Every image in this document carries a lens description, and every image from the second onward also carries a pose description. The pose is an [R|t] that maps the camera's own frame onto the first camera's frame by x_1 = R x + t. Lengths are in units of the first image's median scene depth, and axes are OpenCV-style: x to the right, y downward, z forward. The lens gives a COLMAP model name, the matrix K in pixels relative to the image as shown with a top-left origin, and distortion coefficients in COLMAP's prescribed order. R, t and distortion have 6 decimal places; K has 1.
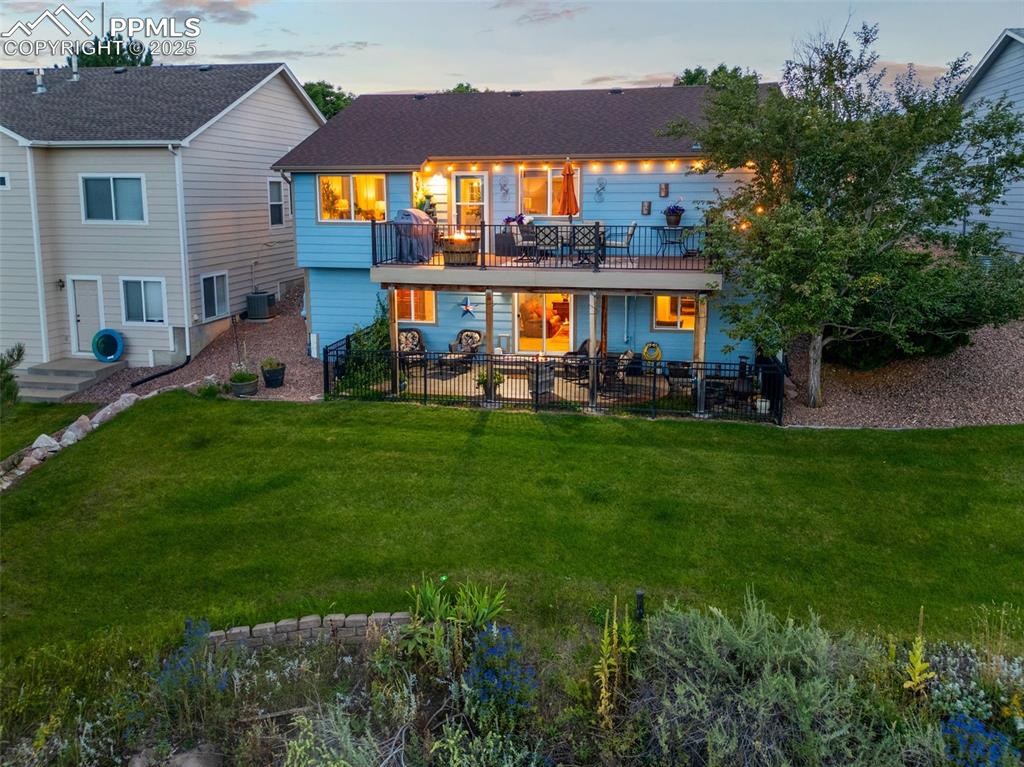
lens RADIAL K [[734.3, 0, 537.0], [0, 734.3, 287.1], [0, 0, 1]] dist [0.022480, -0.001493]
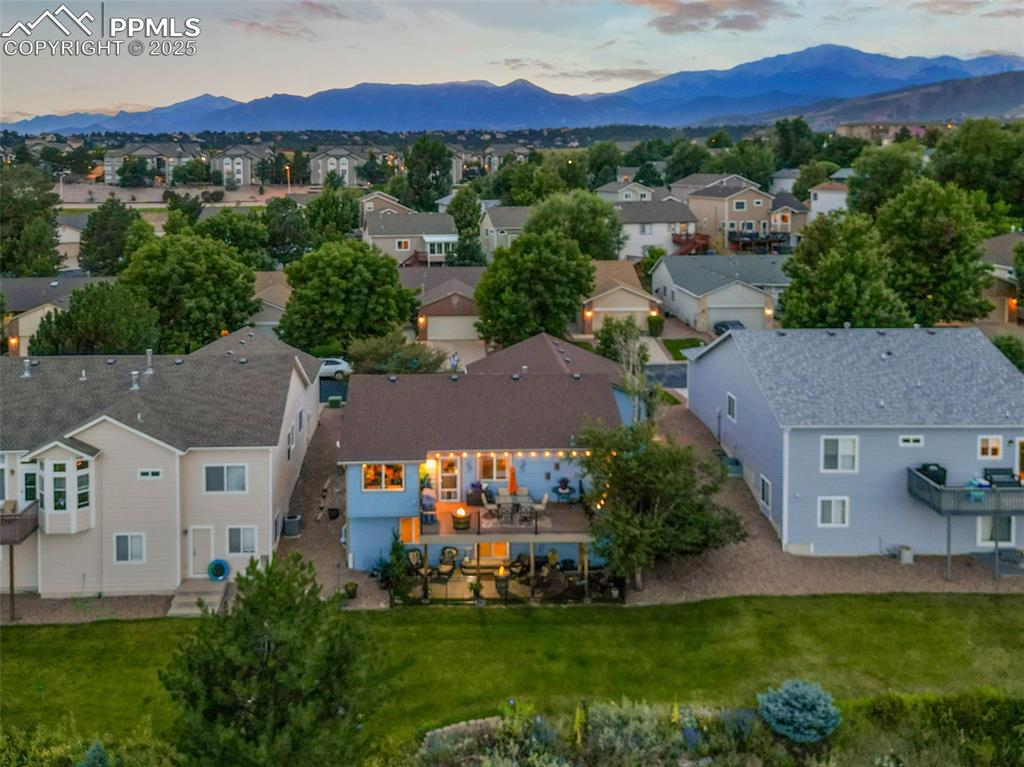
lens RADIAL K [[930.6, 0, 473.2], [0, 930.6, 205.6], [0, 0, 1]] dist [0.035603, -0.013408]
pose [[0.979608, -0.009648, 0.200688, -0.509677], [0.025479, 0.996748, -0.076450, -0.623456], [-0.199298, 0.080005, 0.976668, -1.333307]]
